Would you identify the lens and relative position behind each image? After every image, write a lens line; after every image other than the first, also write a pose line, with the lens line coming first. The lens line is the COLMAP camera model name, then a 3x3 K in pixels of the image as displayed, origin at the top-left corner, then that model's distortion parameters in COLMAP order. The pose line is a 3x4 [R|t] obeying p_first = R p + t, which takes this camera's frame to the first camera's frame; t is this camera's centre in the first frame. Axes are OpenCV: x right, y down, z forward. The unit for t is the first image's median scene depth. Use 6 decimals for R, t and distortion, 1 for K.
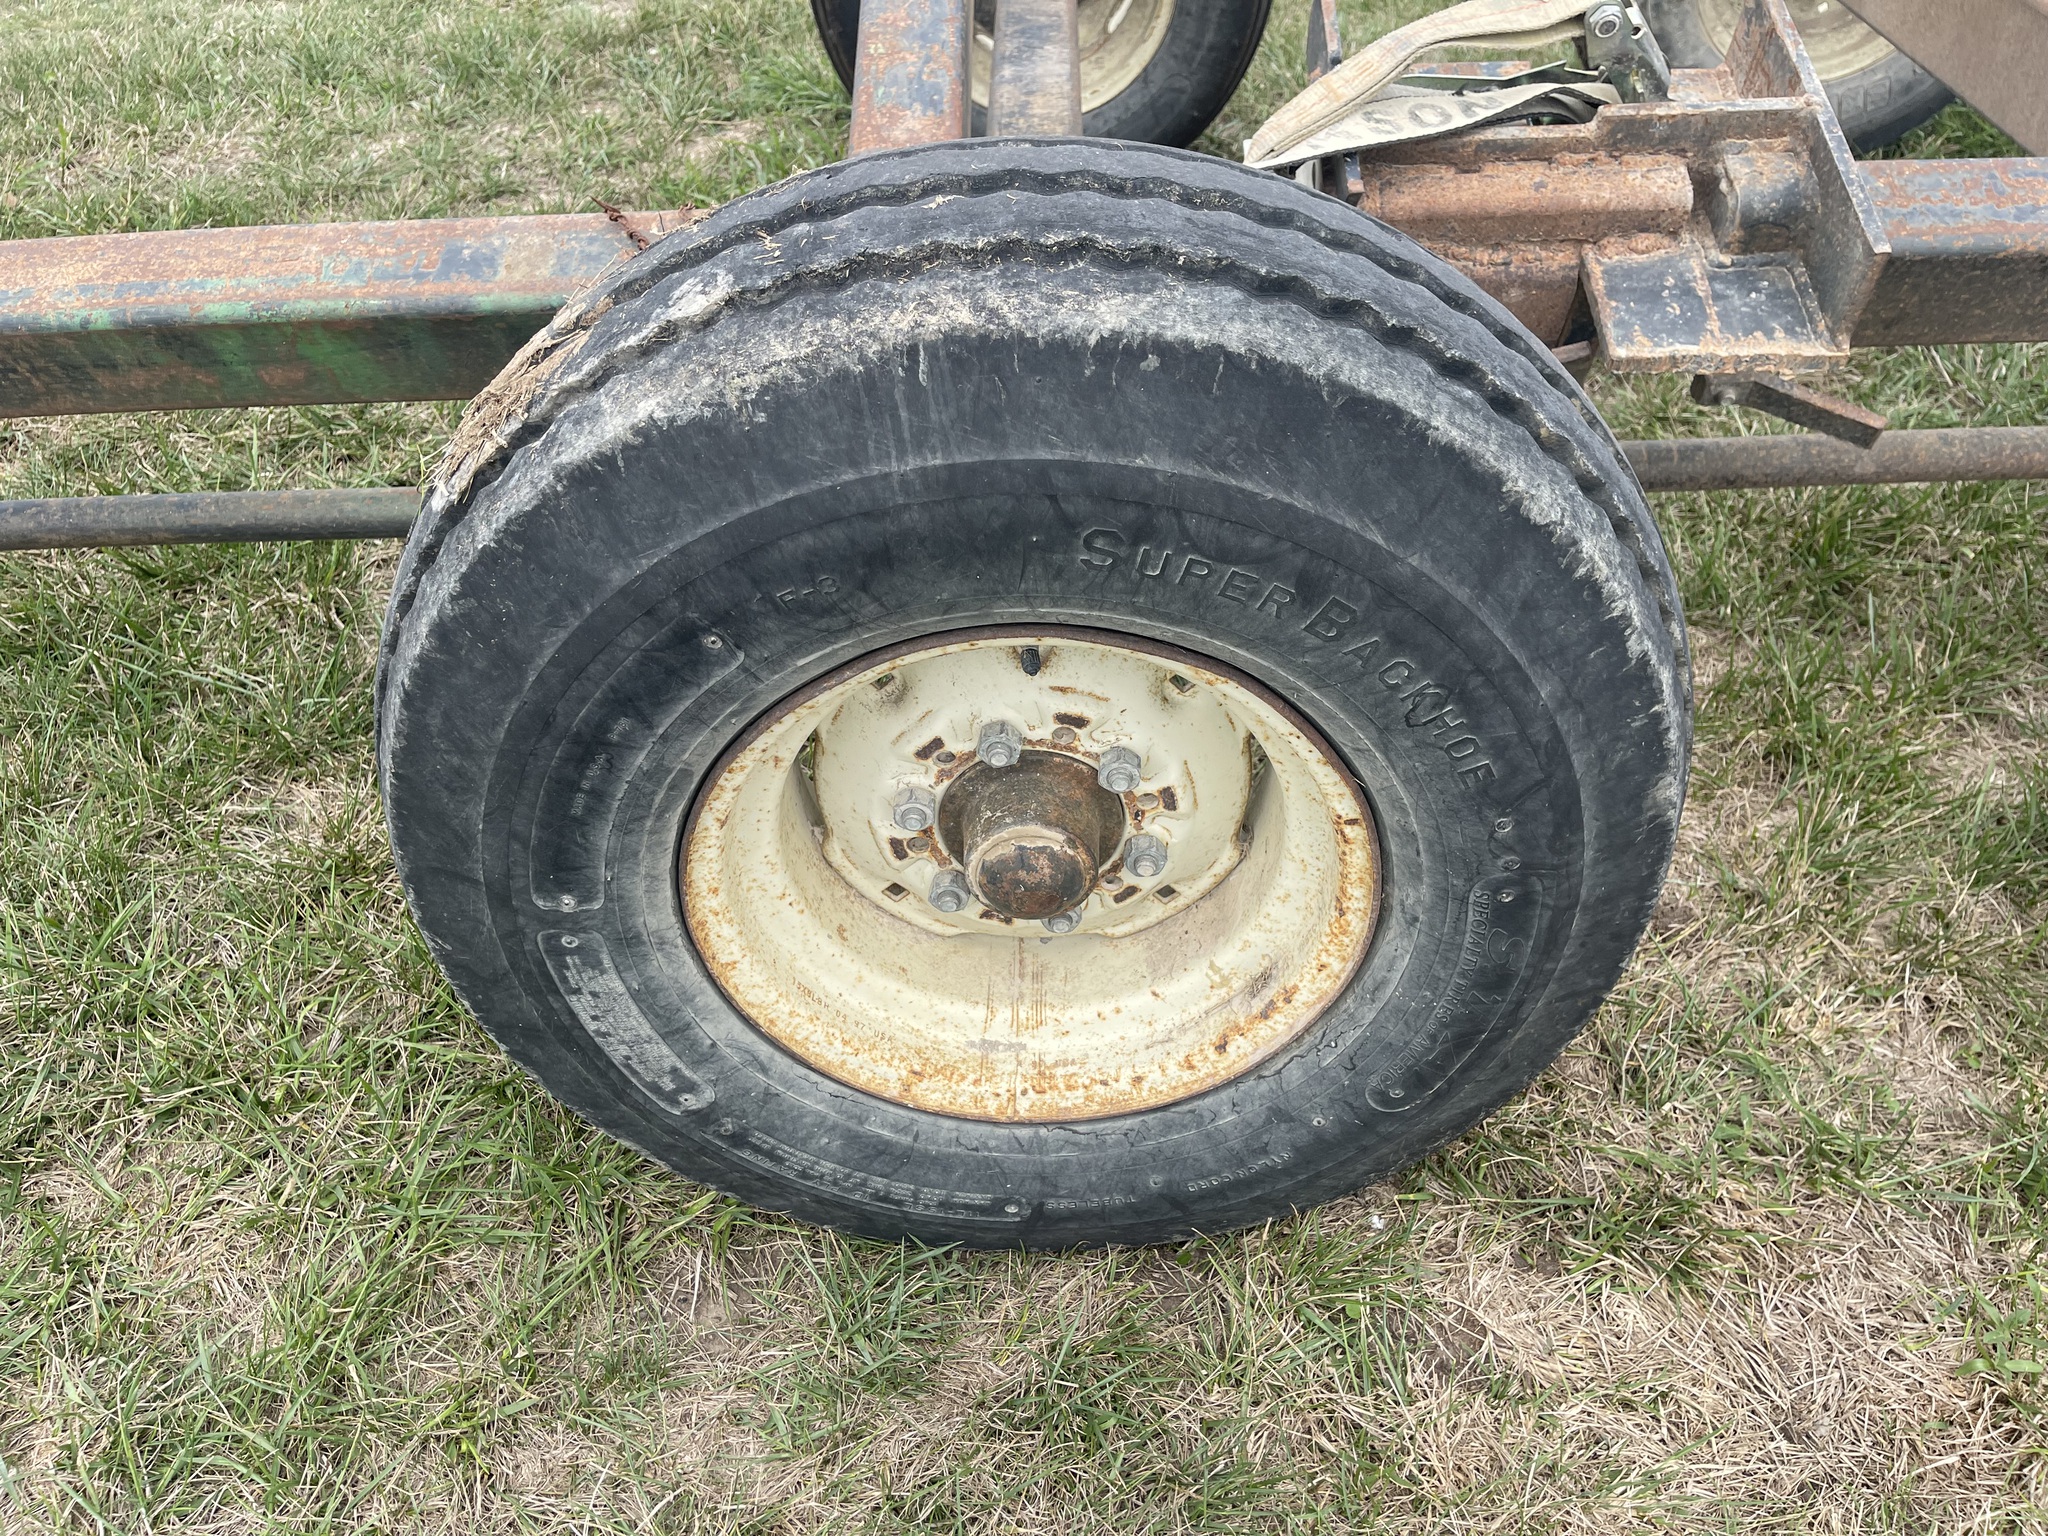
lens RADIAL K [[1540.8, 0, 1020.8], [0, 1540.8, 768.6], [0, 0, 1]] dist [0.065601, -0.090752]
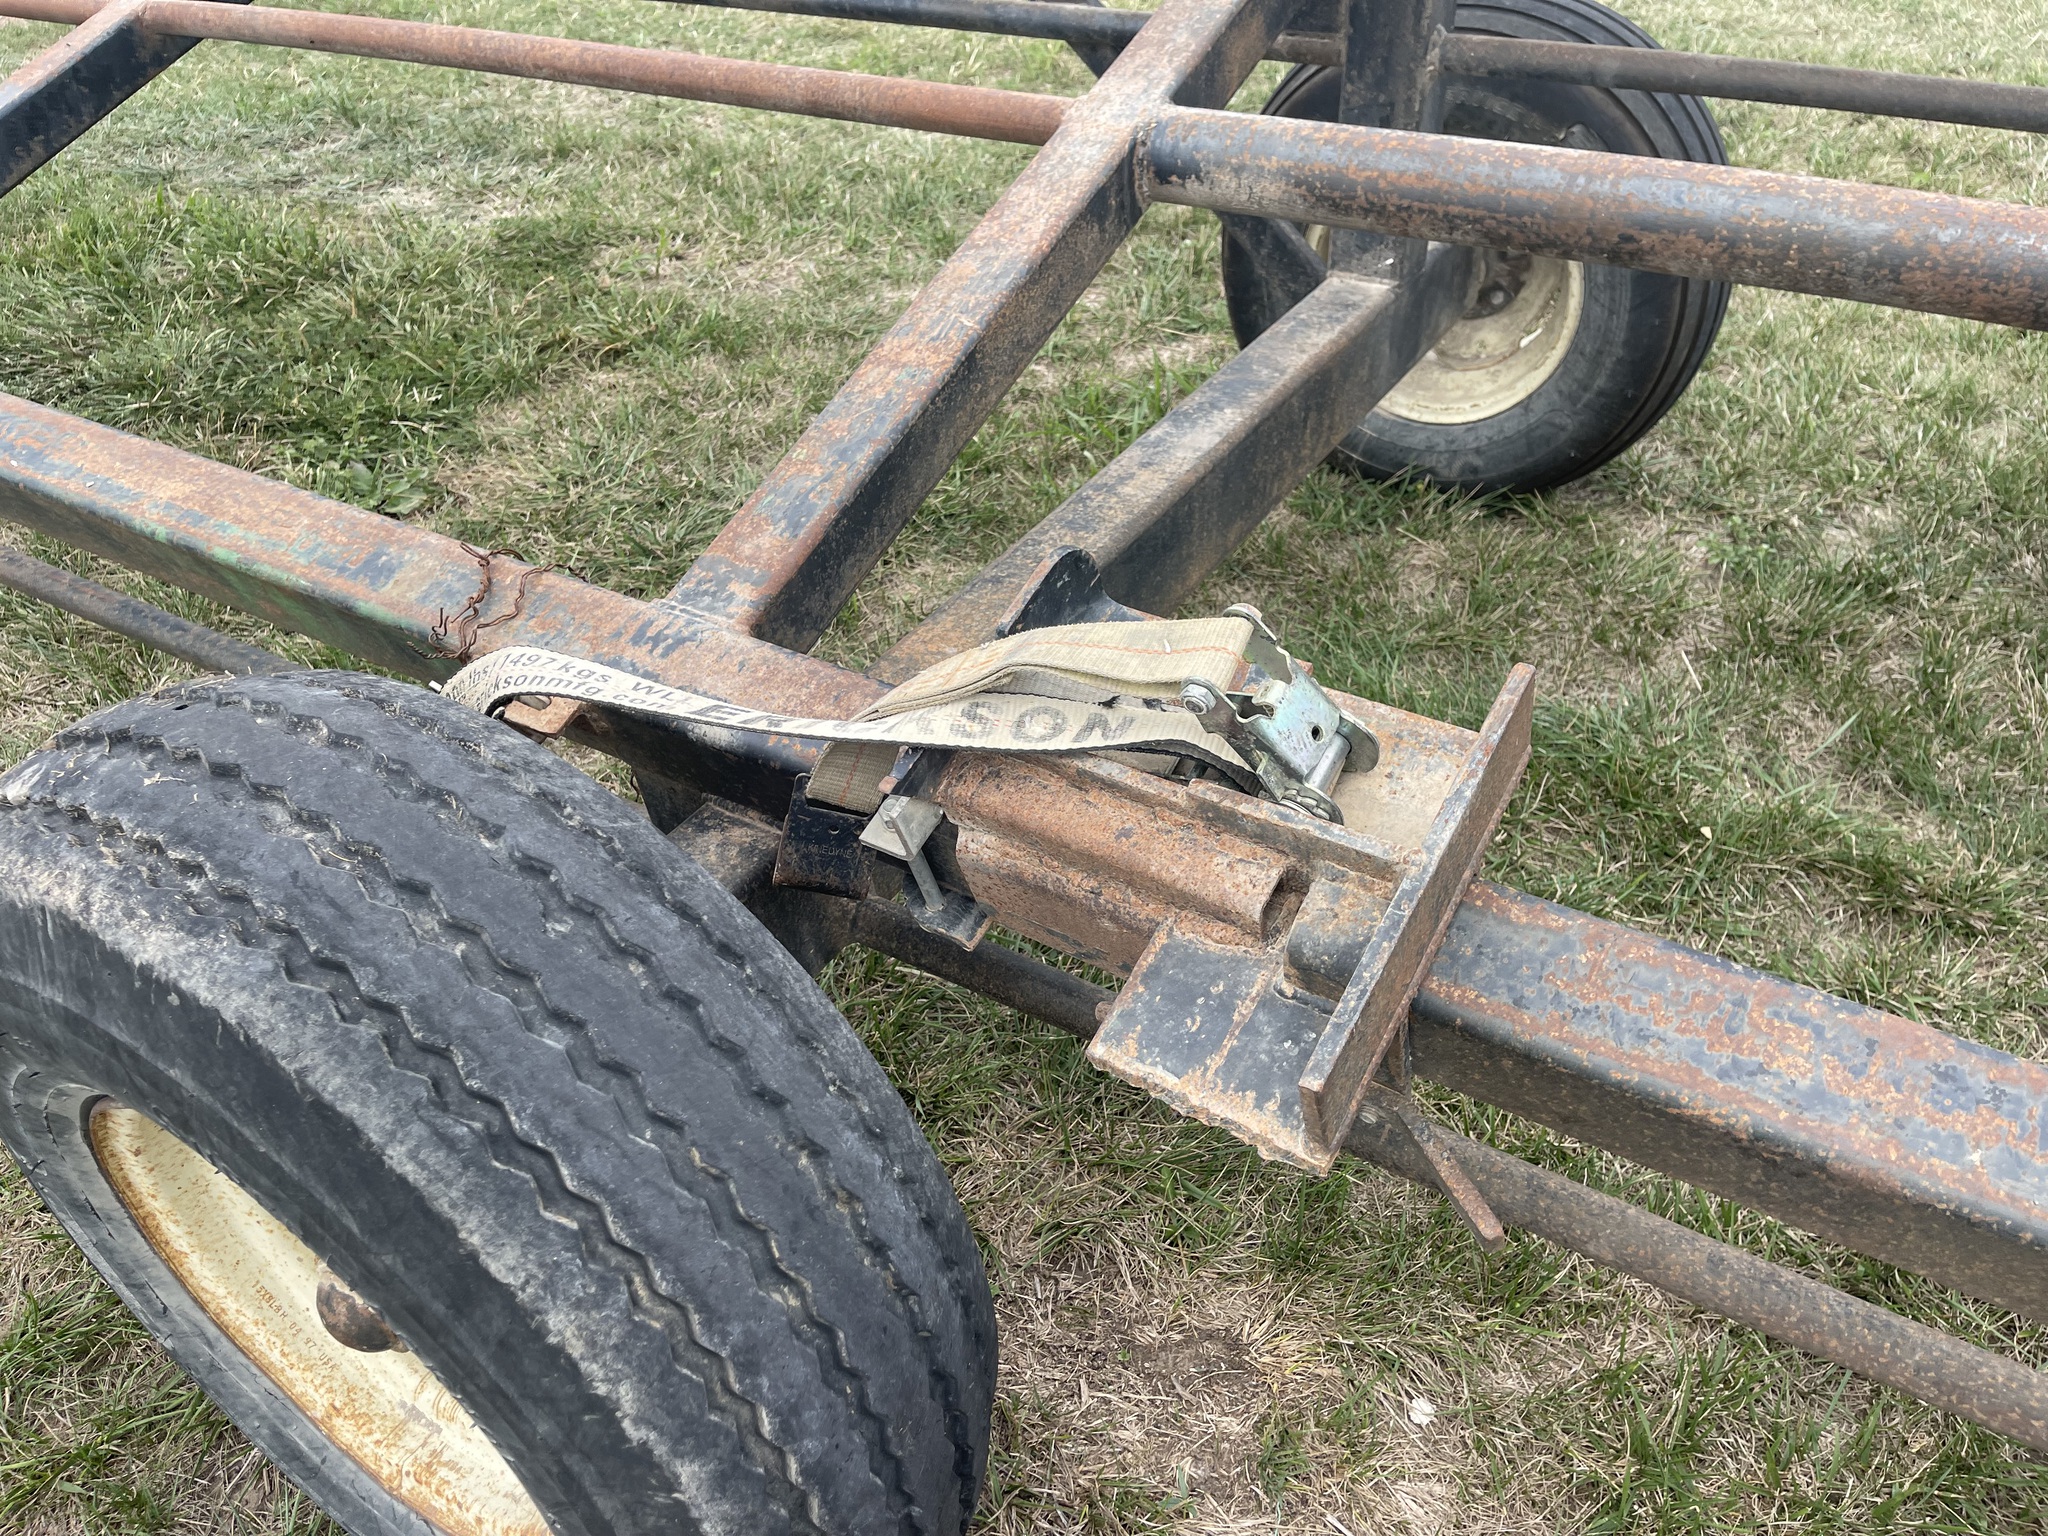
lens RADIAL K [[1540.8, 0, 1017.3], [0, 1540.8, 763.8], [0, 0, 1]] dist [0.065601, -0.090752]
pose [[0.850117, 0.322129, -0.416574, 0.855347], [-0.334769, 0.941241, 0.044669, -0.576321], [0.406486, 0.101482, 0.908004, 0.206640]]
